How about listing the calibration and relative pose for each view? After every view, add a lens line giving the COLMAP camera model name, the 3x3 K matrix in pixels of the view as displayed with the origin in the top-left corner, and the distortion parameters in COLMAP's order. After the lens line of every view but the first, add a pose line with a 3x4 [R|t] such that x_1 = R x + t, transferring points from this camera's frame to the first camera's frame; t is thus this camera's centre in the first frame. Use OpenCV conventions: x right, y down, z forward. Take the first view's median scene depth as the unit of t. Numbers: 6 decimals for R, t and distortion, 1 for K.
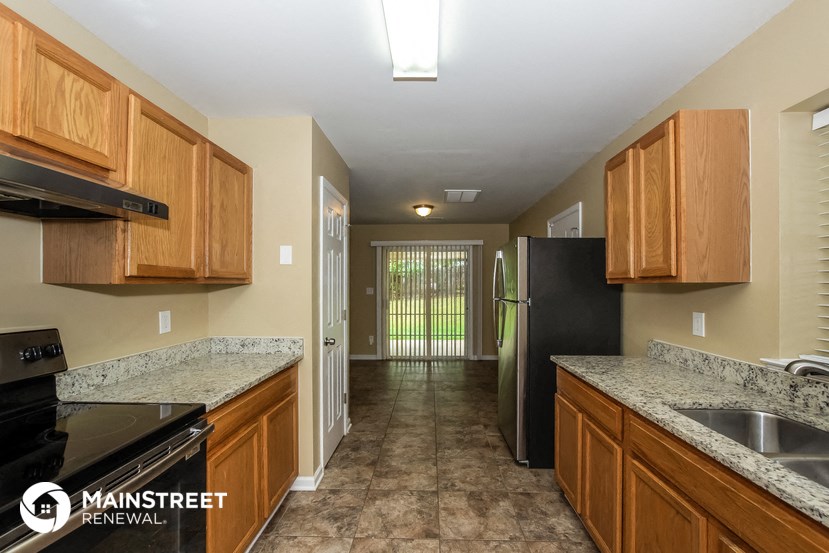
lens RADIAL K [[367.7, 0, 417.3], [0, 367.7, 280.8], [0, 0, 1]] dist [-0.015497, -0.000009]
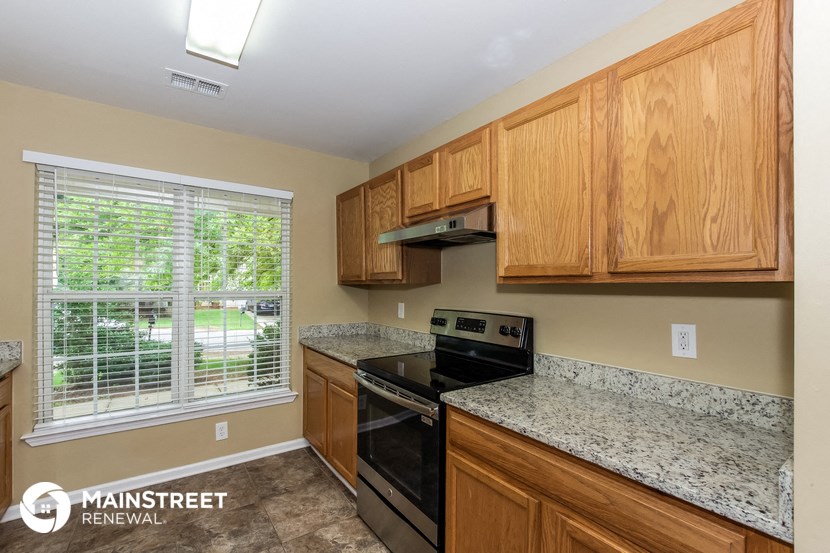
lens RADIAL K [[368.1, 0, 414.0], [0, 368.1, 282.1], [0, 0, 1]] dist [-0.015497, -0.000009]
pose [[-0.800312, -0.007808, -0.599533, 0.082772], [0.001598, 0.999884, -0.015155, 0.011745], [0.599582, -0.013087, -0.800206, 0.999574]]
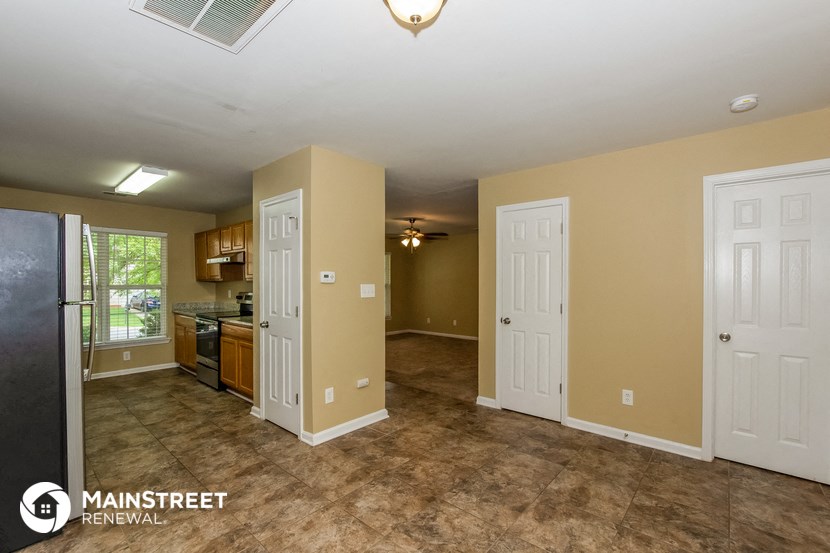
lens RADIAL K [[368.1, 0, 418.2], [0, 368.1, 280.4], [0, 0, 1]] dist [-0.015497, -0.000009]
pose [[-0.633048, -0.000420, -0.774113, 0.454400], [0.008734, 0.999932, -0.007685, 0.027484], [0.774063, -0.011626, -0.633001, 2.447746]]
